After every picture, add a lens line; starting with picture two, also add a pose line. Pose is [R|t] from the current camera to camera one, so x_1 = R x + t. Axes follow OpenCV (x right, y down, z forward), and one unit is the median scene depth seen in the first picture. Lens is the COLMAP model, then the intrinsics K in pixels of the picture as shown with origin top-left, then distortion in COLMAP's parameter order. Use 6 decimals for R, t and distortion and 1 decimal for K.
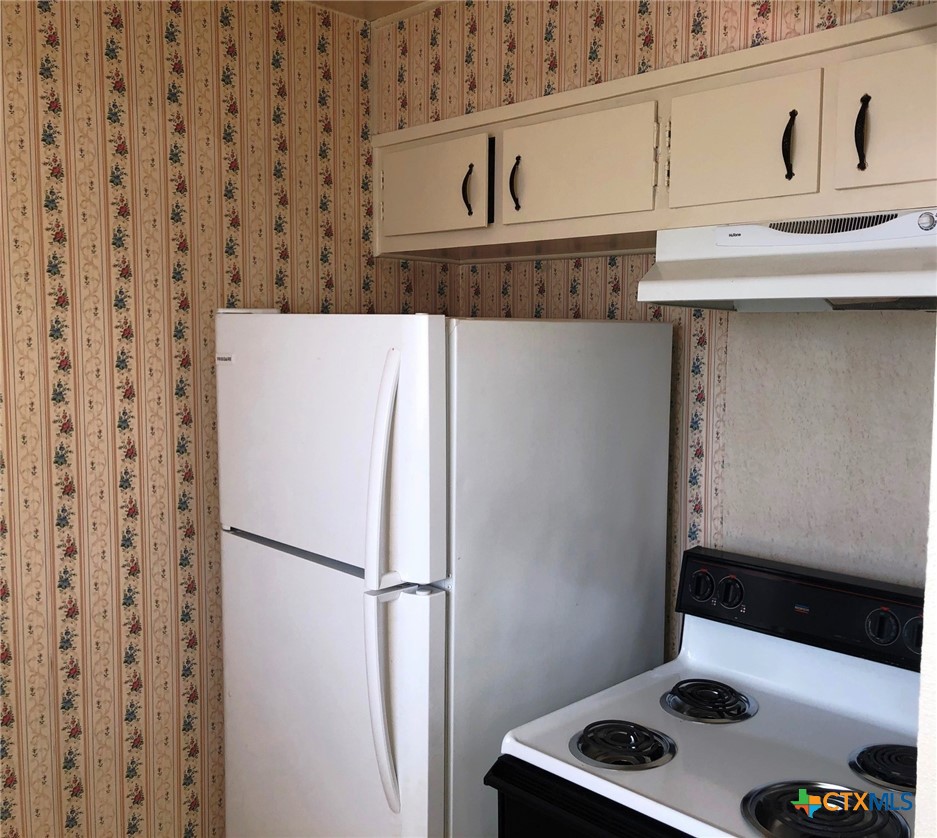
lens RADIAL K [[860.9, 0, 476.5], [0, 860.9, 388.5], [0, 0, 1]] dist [0.012807, 0.000000]
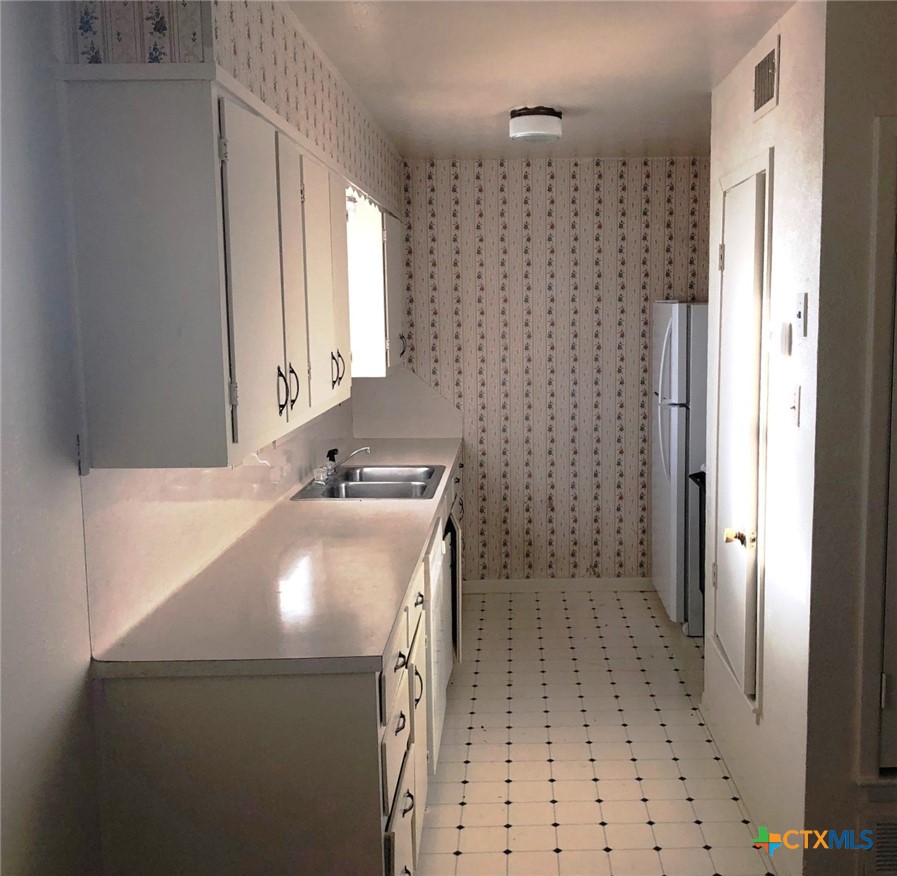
lens RADIAL K [[1011.8, 0, 452.6], [0, 1011.8, 436.5], [0, 0, 1]] dist [0.095888, 0.000000]
pose [[0.635615, 0.083111, -0.767520, 1.594253], [-0.037147, 0.996329, 0.077124, 0.090428], [0.771112, -0.020510, 0.636369, -1.289809]]
